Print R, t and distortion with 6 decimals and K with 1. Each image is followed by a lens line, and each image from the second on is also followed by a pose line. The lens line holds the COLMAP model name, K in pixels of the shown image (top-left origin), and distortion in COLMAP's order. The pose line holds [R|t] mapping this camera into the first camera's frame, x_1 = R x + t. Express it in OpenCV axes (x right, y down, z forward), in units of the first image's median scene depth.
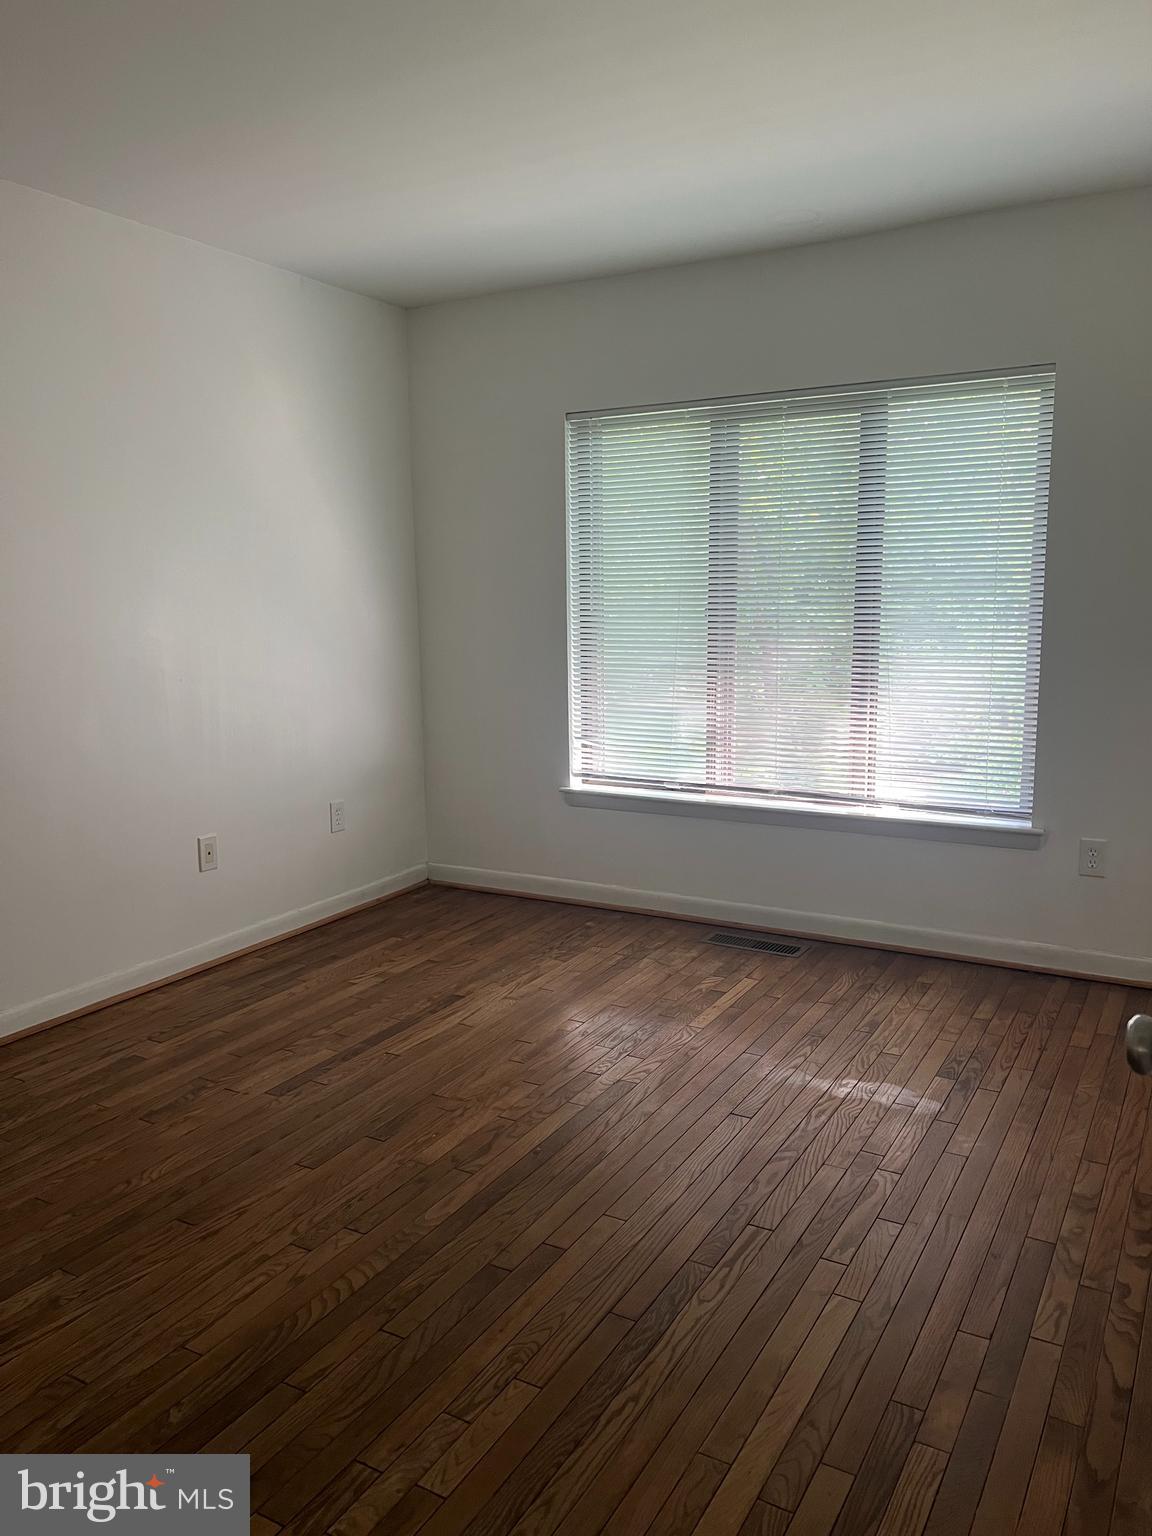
lens RADIAL K [[1147.8, 0, 575.5], [0, 1147.8, 767.9], [0, 0, 1]] dist [0.052289, -0.062852]
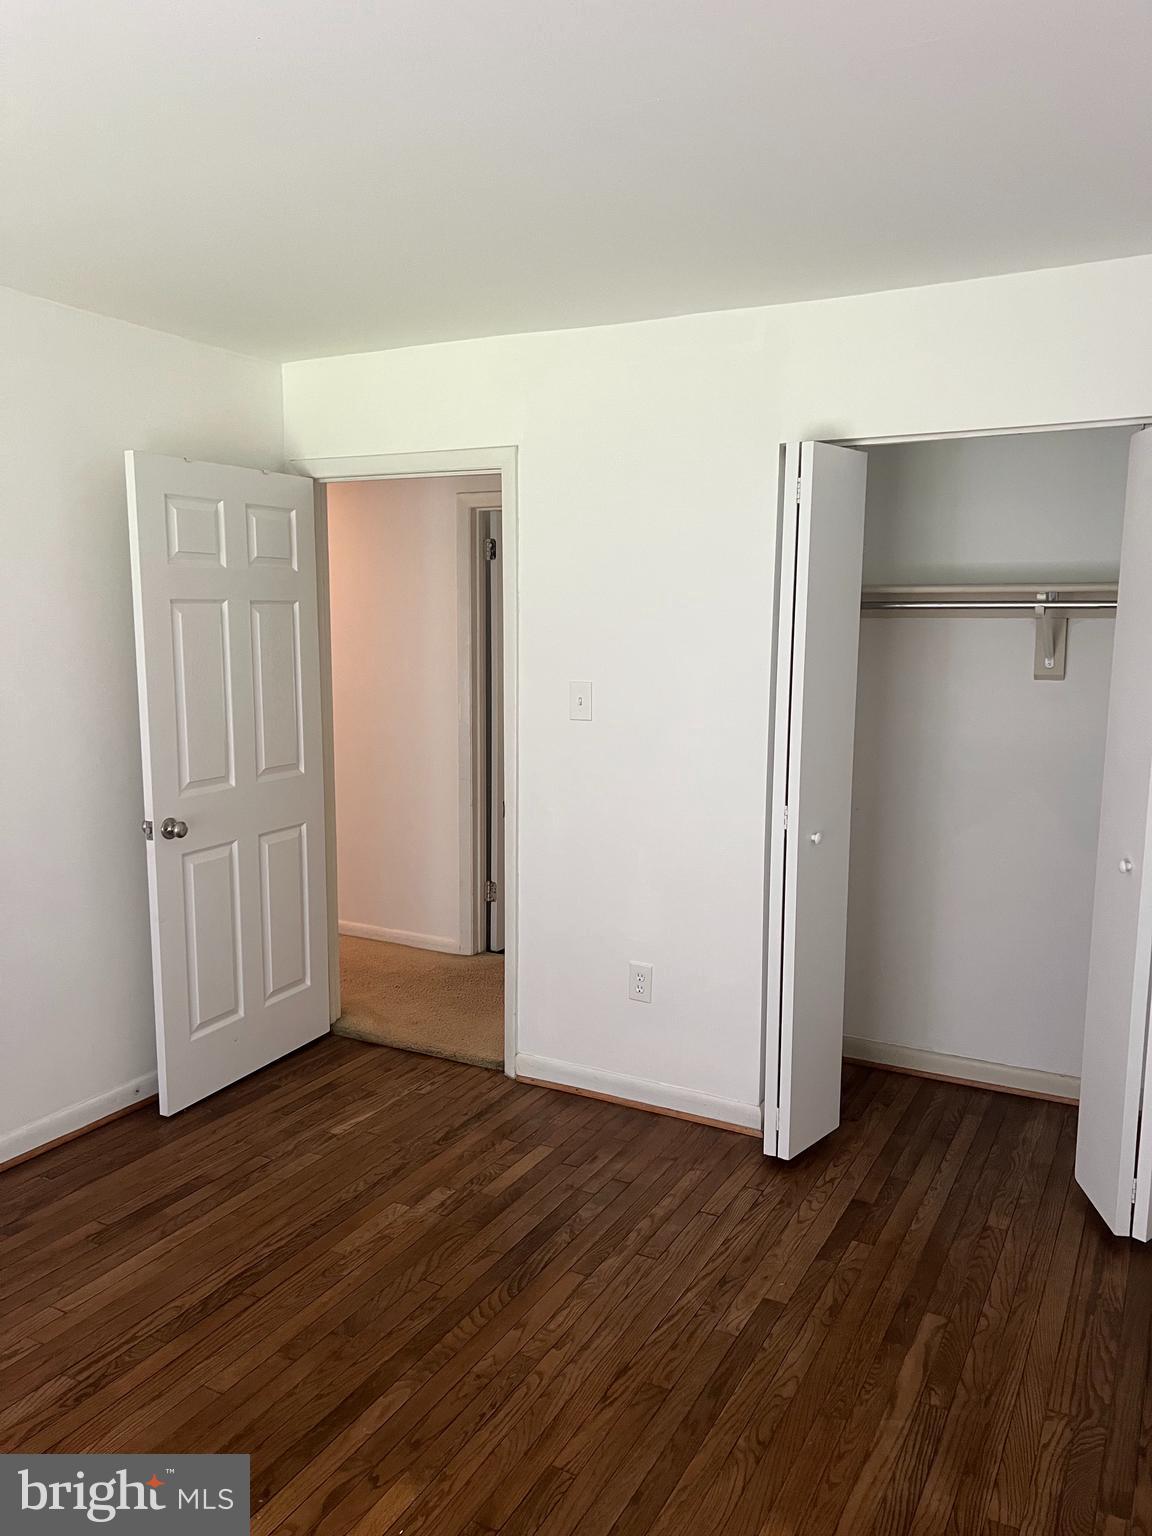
lens RADIAL K [[1147.8, 0, 578.4], [0, 1147.8, 774.7], [0, 0, 1]] dist [0.052289, -0.062852]
pose [[-0.999485, 0.011000, -0.030156, -0.272132], [0.001765, 0.956860, 0.290546, -0.421269], [0.032051, 0.290343, -0.956386, 1.961251]]
